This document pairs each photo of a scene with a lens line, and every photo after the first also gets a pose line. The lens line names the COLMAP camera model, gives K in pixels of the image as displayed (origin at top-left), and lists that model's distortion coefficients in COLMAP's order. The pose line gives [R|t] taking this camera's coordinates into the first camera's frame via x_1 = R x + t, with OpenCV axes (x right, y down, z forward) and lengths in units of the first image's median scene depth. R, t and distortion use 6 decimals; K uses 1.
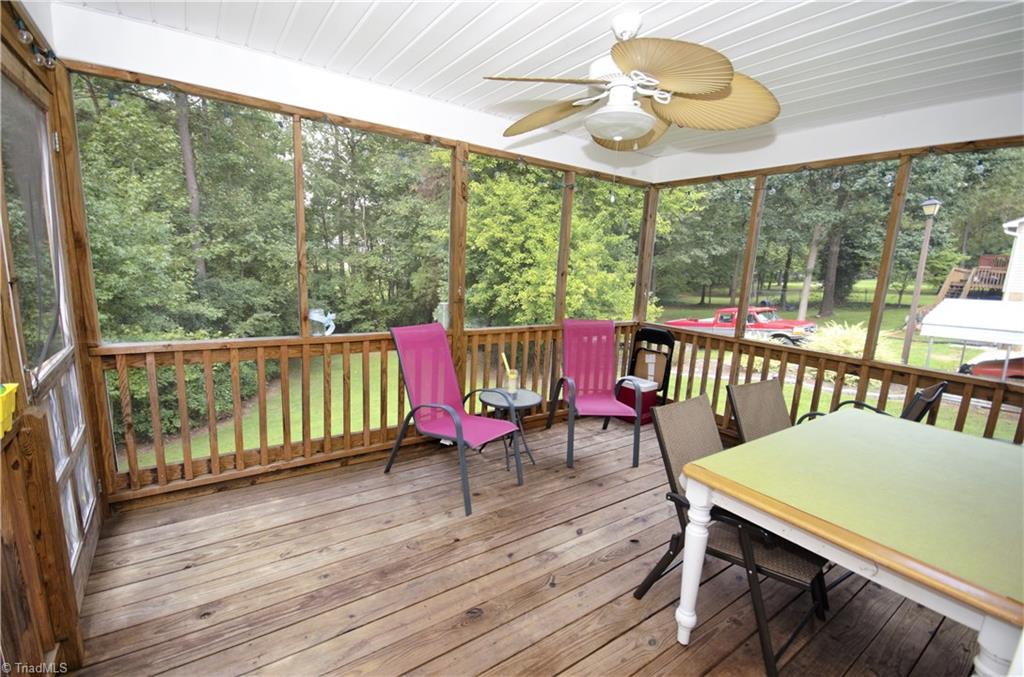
lens RADIAL K [[452.8, 0, 520.2], [0, 452.8, 342.7], [0, 0, 1]] dist [0.001713, -0.004066]
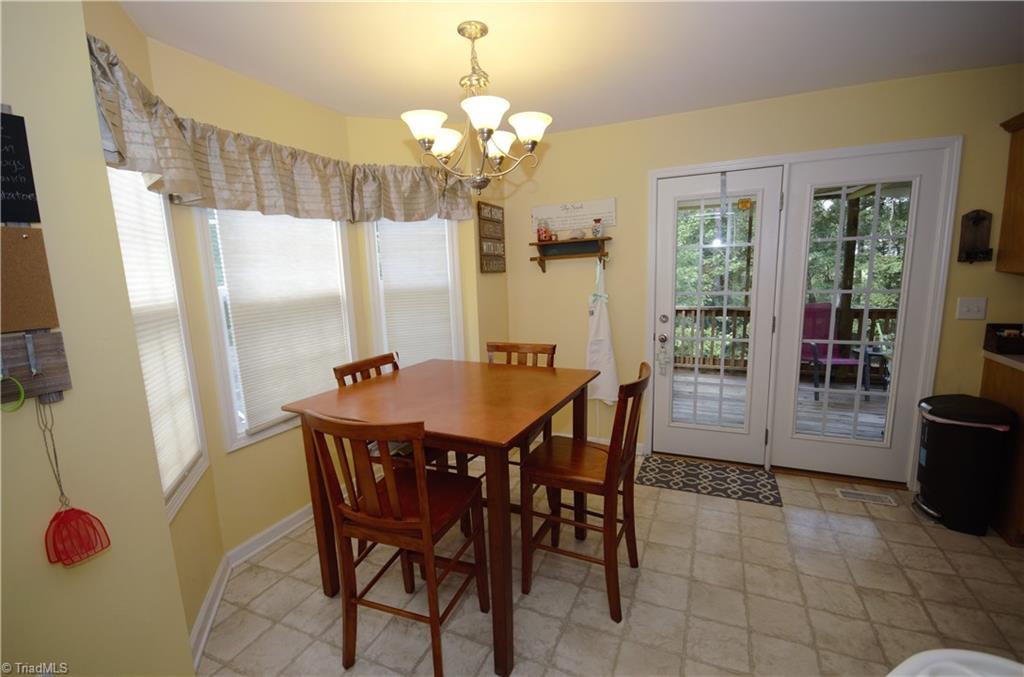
lens RADIAL K [[452.8, 0, 508.7], [0, 452.8, 344.8], [0, 0, 1]] dist [0.001713, -0.004066]
pose [[0.499606, 0.074283, -0.863062, 0.135720], [-0.093095, 0.995151, 0.031761, 0.029492], [0.861236, 0.064479, 0.504099, -0.167805]]
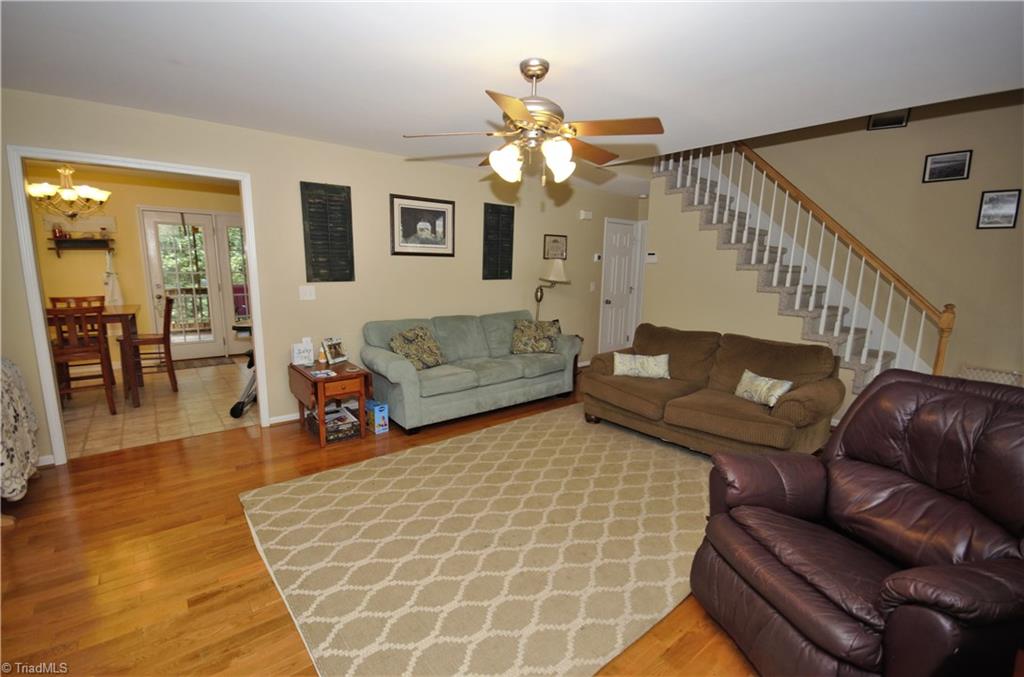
lens RADIAL K [[452.8, 0, 511.8], [0, 452.8, 347.0], [0, 0, 1]] dist [0.001713, -0.004066]
pose [[0.997850, -0.047505, 0.045157, 0.268679], [0.047448, 0.998871, 0.002324, 0.081287], [-0.045217, -0.000177, 0.998977, -0.395829]]
